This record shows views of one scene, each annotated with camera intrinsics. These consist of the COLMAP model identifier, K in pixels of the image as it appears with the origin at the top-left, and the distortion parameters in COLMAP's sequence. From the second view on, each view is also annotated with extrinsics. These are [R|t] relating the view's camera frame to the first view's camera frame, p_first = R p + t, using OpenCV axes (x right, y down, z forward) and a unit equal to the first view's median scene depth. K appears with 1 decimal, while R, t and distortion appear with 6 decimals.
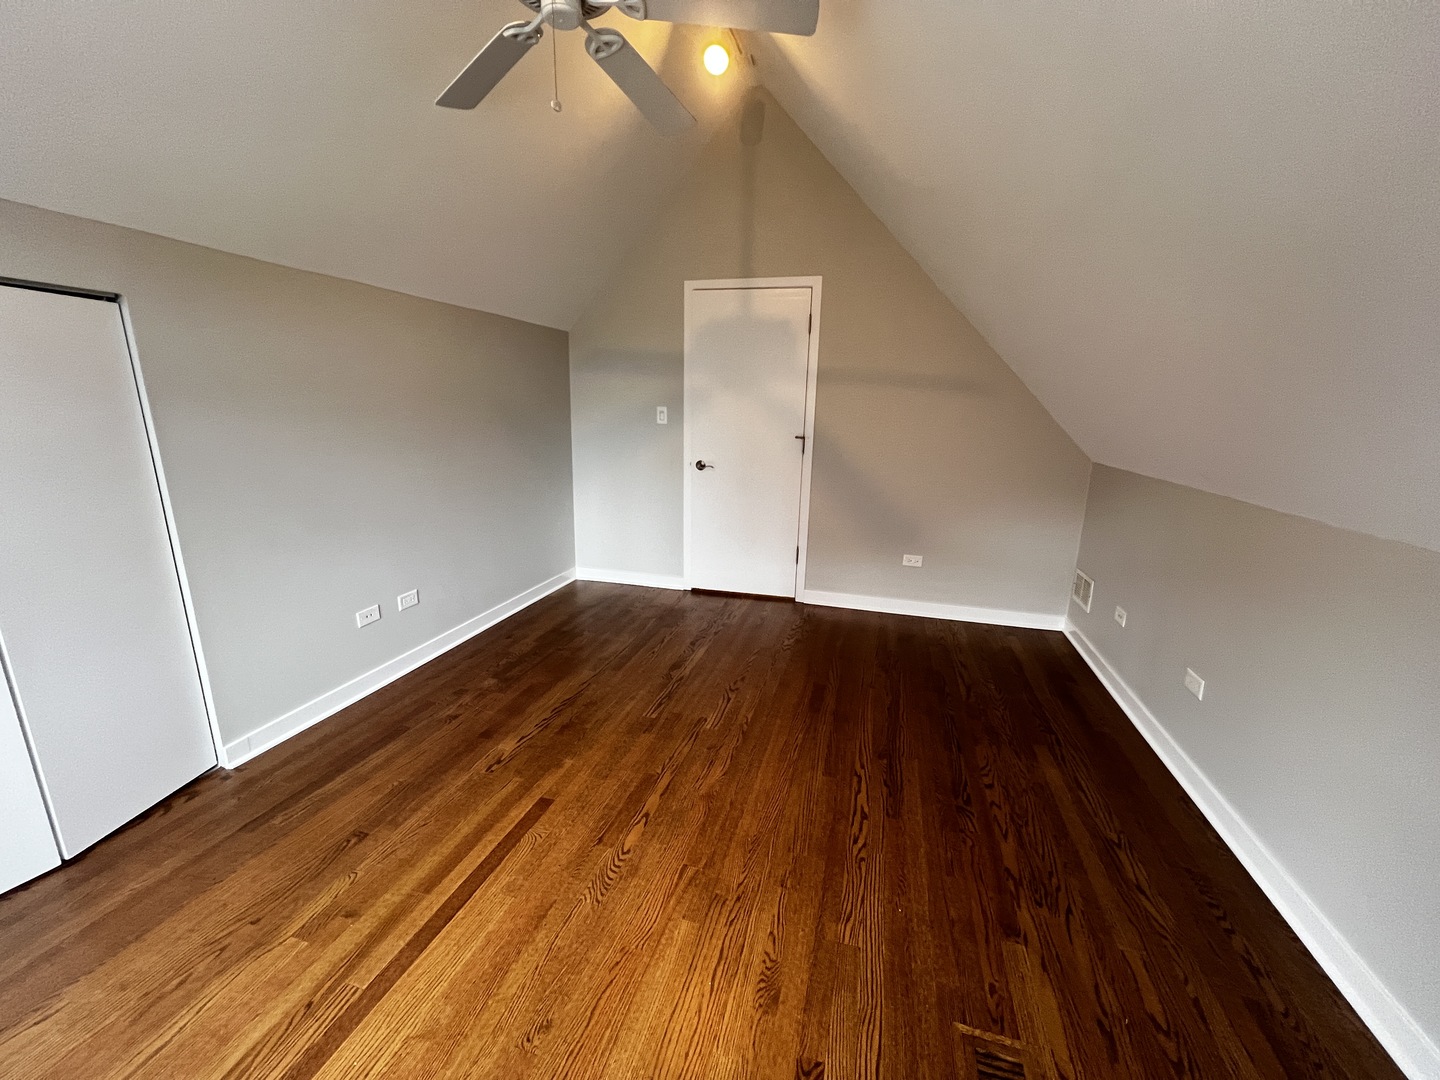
lens RADIAL K [[570.5, 0, 720.5], [0, 570.5, 540.6], [0, 0, 1]] dist [-0.002099, 0.000066]
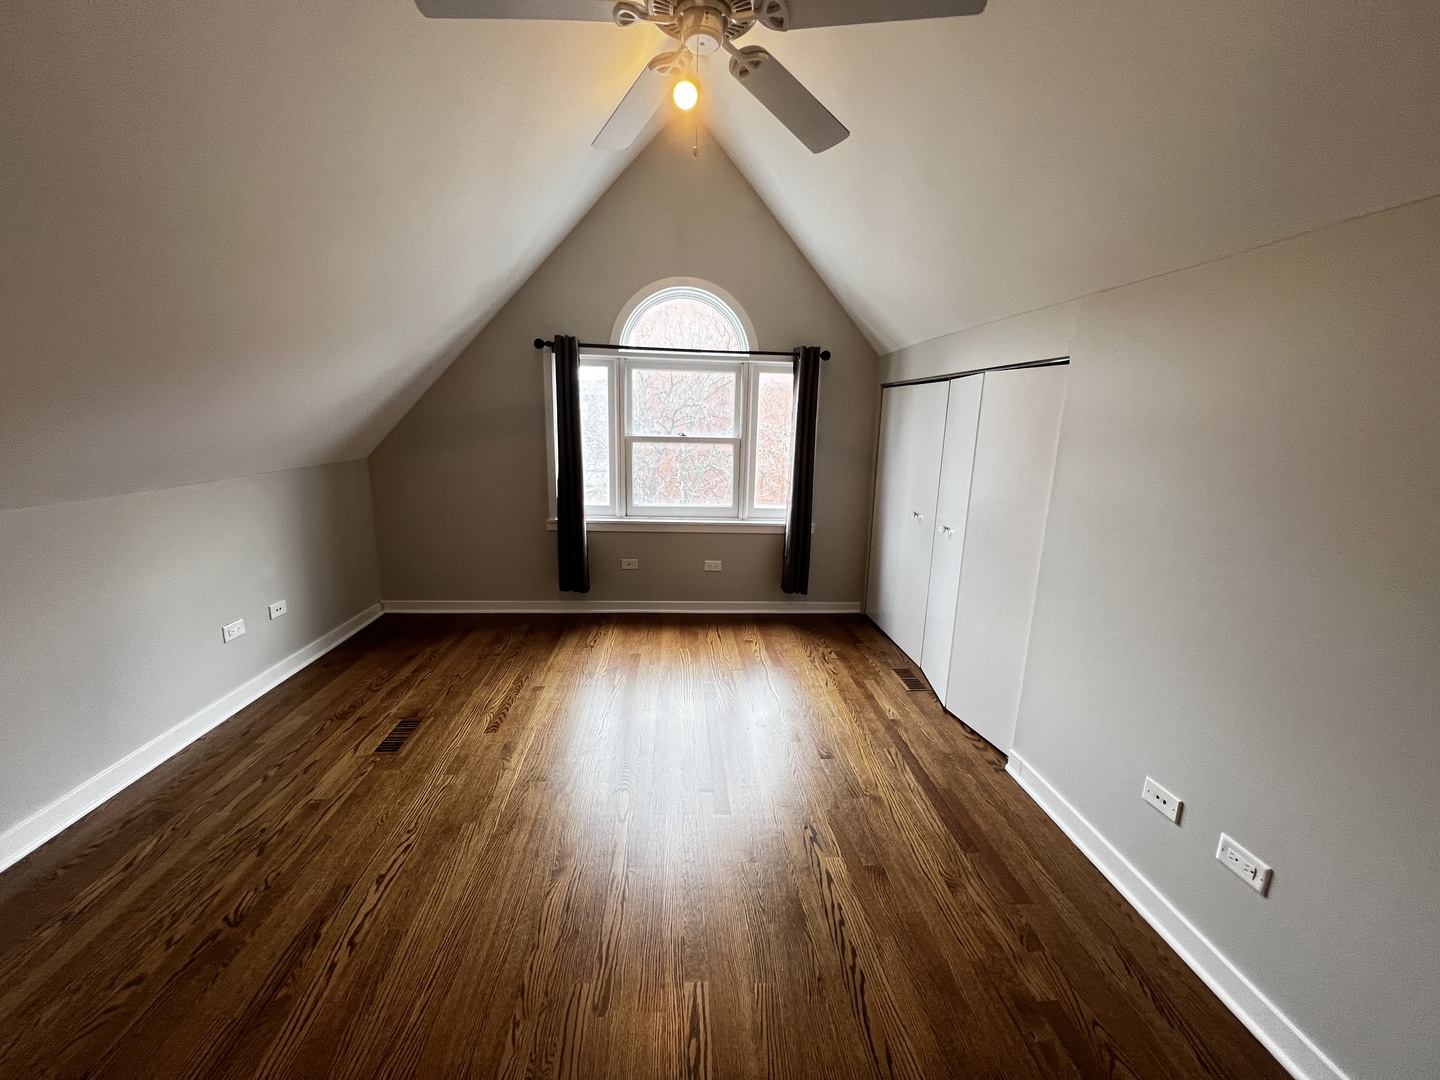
lens RADIAL K [[570.5, 0, 721.3], [0, 570.5, 537.6], [0, 0, 1]] dist [-0.002099, 0.000066]
pose [[-0.935332, 0.031847, -0.352335, 0.052311], [-0.123428, 0.903981, 0.409370, -0.462263], [0.331541, 0.426385, -0.841591, 1.805829]]
